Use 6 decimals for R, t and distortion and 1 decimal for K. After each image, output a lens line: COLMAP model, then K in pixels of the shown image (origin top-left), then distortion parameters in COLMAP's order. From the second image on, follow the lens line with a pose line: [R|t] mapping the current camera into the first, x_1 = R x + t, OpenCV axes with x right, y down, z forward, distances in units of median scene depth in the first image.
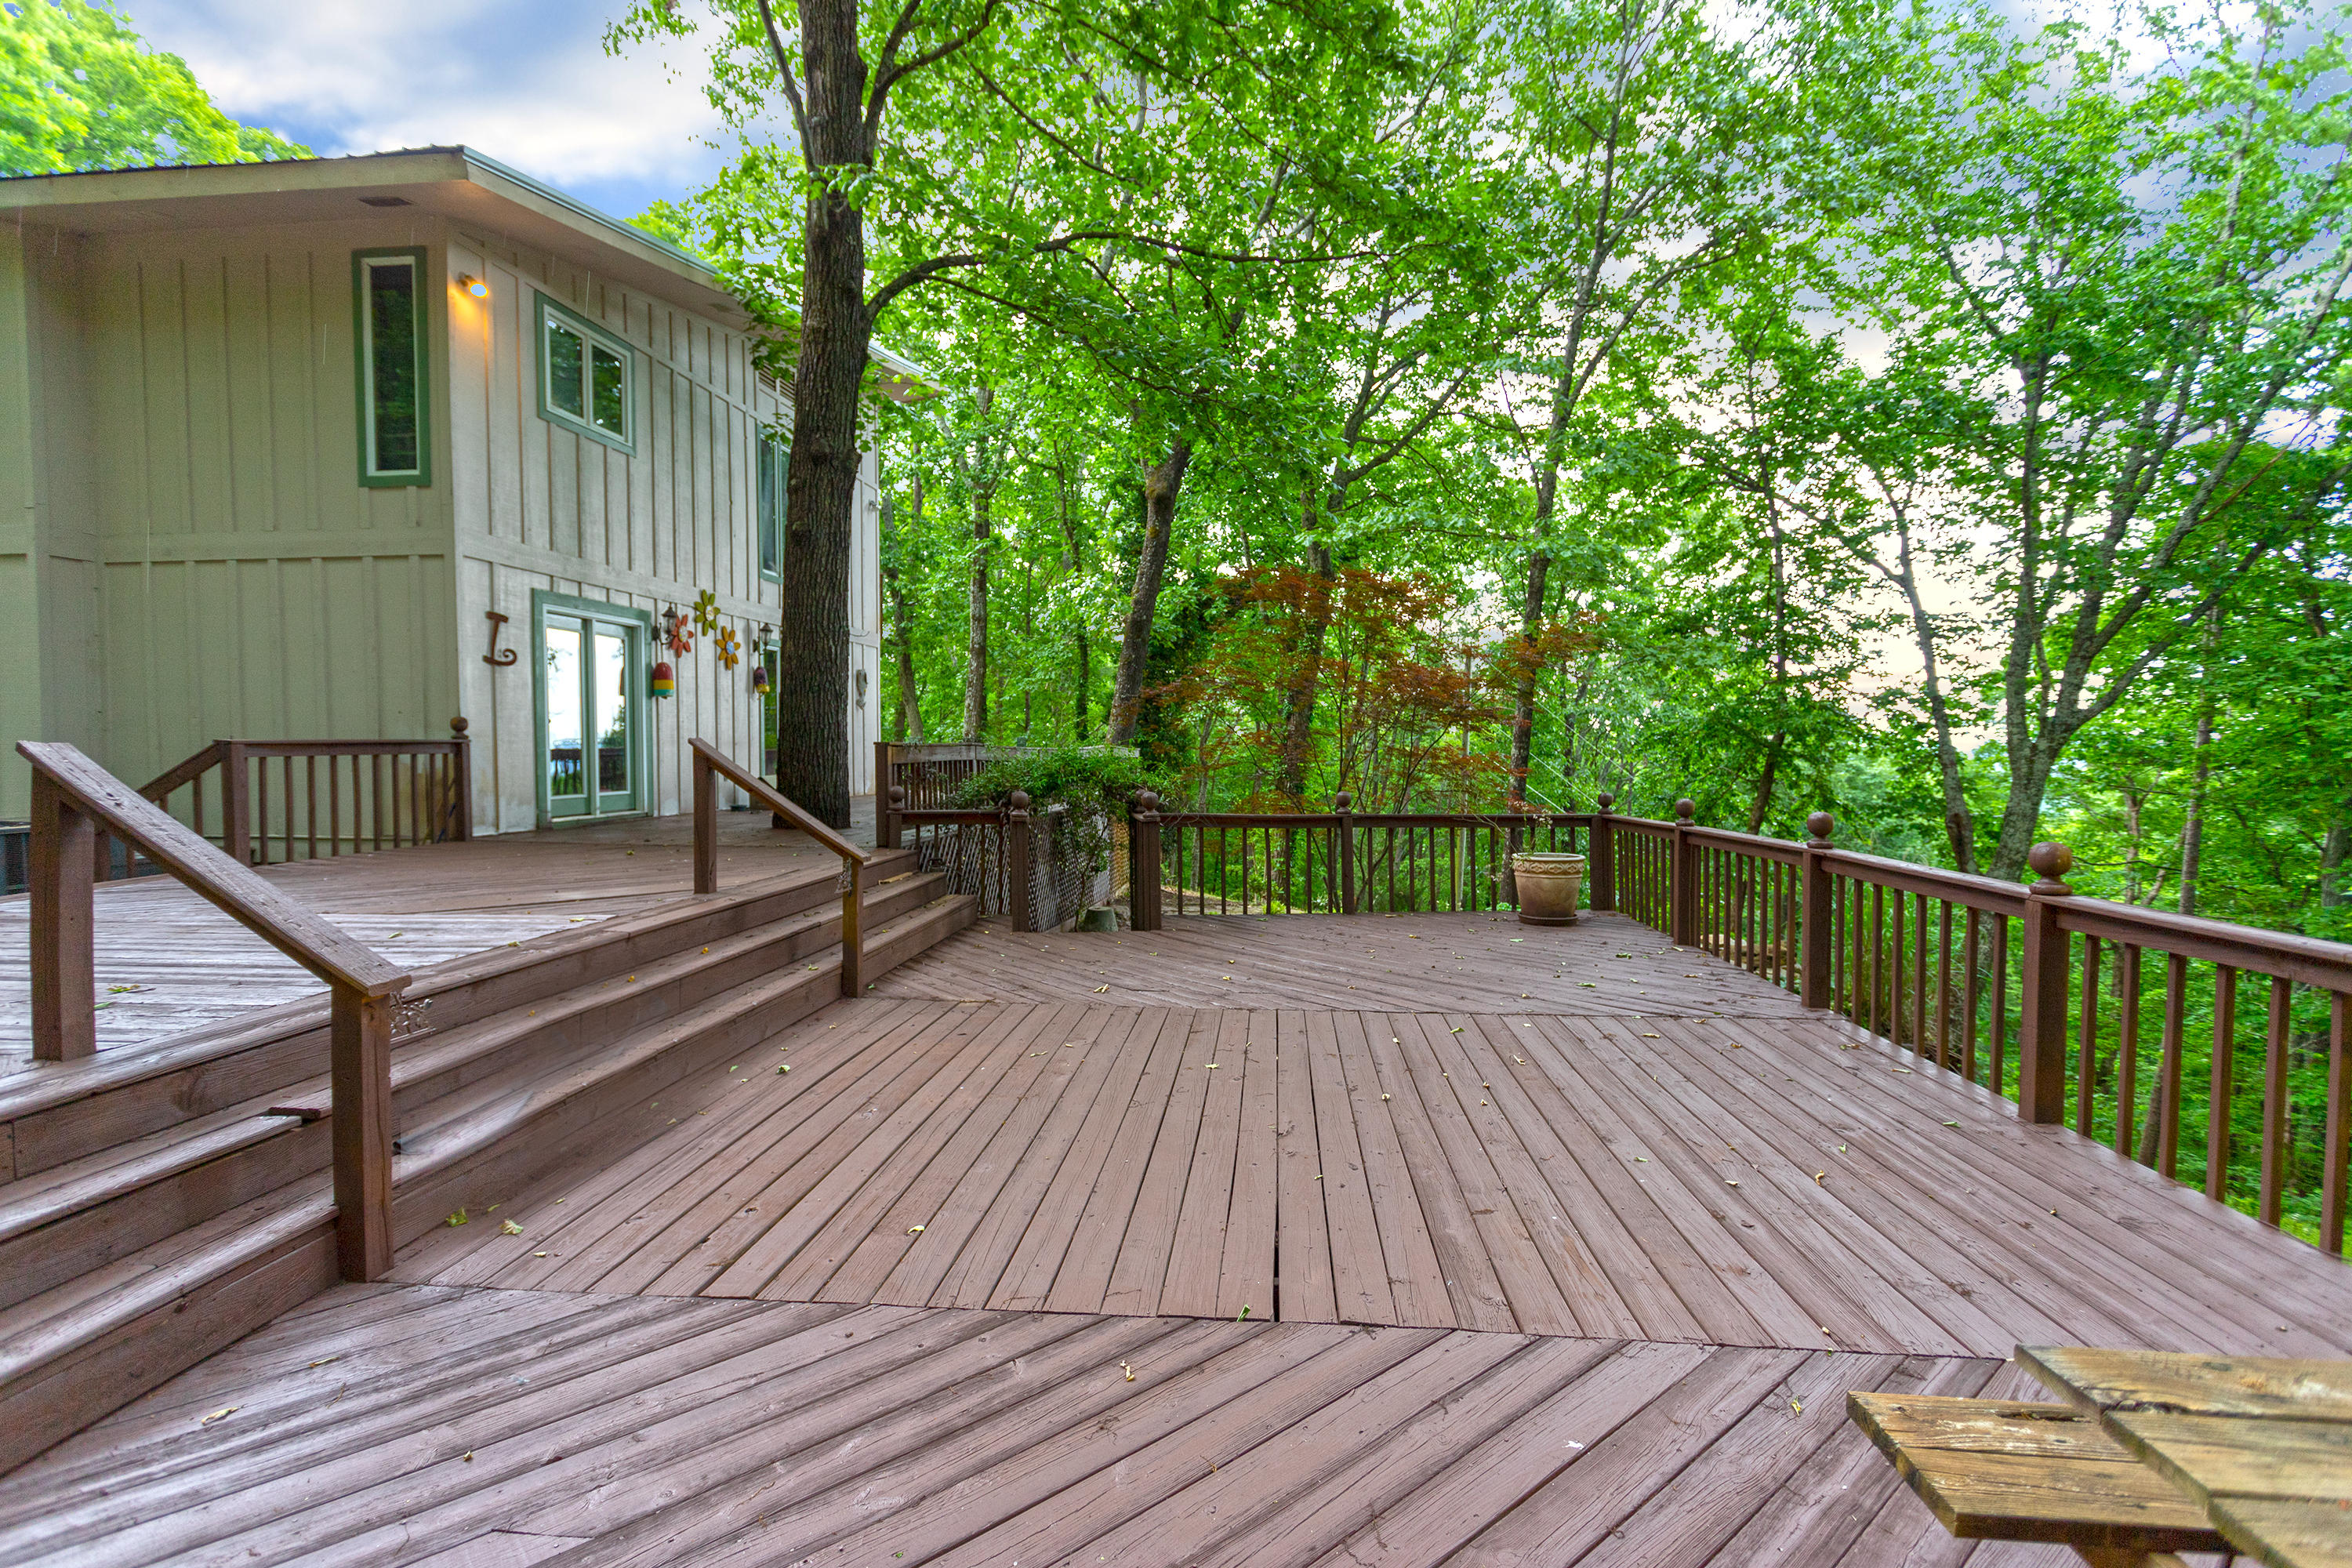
lens RADIAL K [[1108.7, 0, 1176.0], [0, 1108.7, 784.0], [0, 0, 1]] dist [-0.004492, 0.005208]
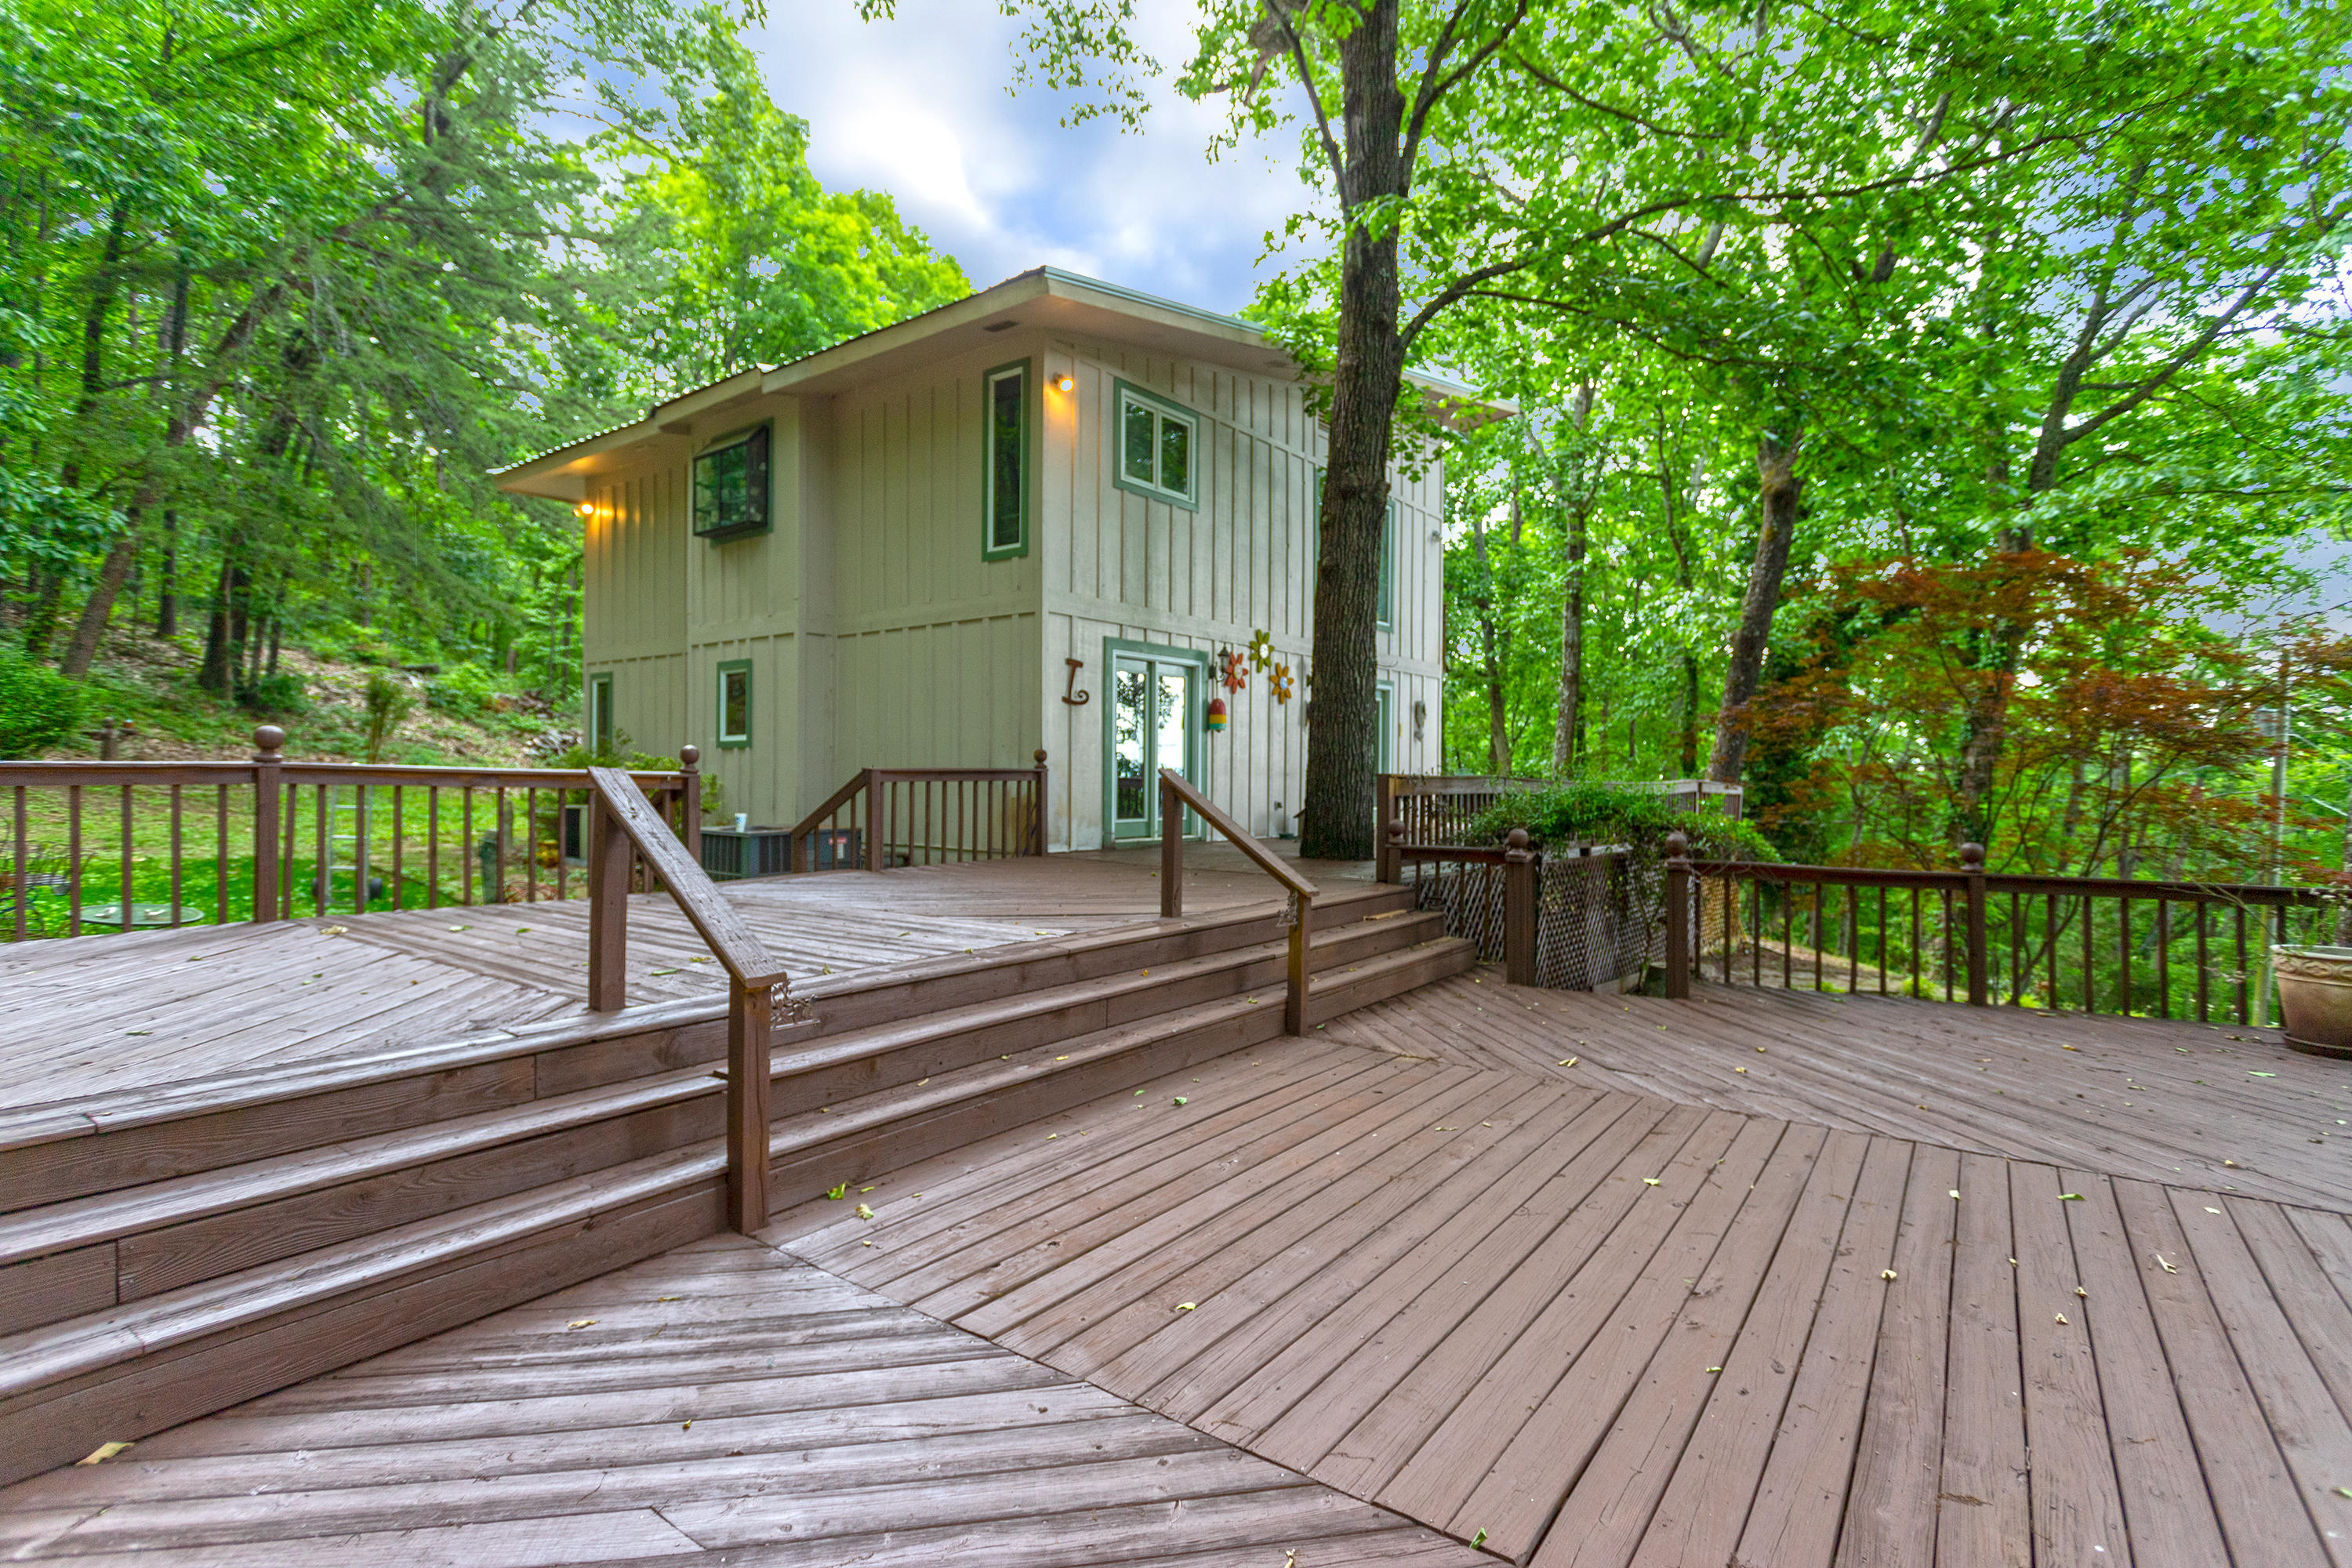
lens RADIAL K [[1108.7, 0, 1176.0], [0, 1108.7, 784.0], [0, 0, 1]] dist [-0.004492, 0.005208]
pose [[0.858063, 0.012457, -0.513393, 0.075962], [-0.027202, 0.999405, -0.021215, -0.003025], [0.512823, 0.032169, 0.857891, 0.068176]]
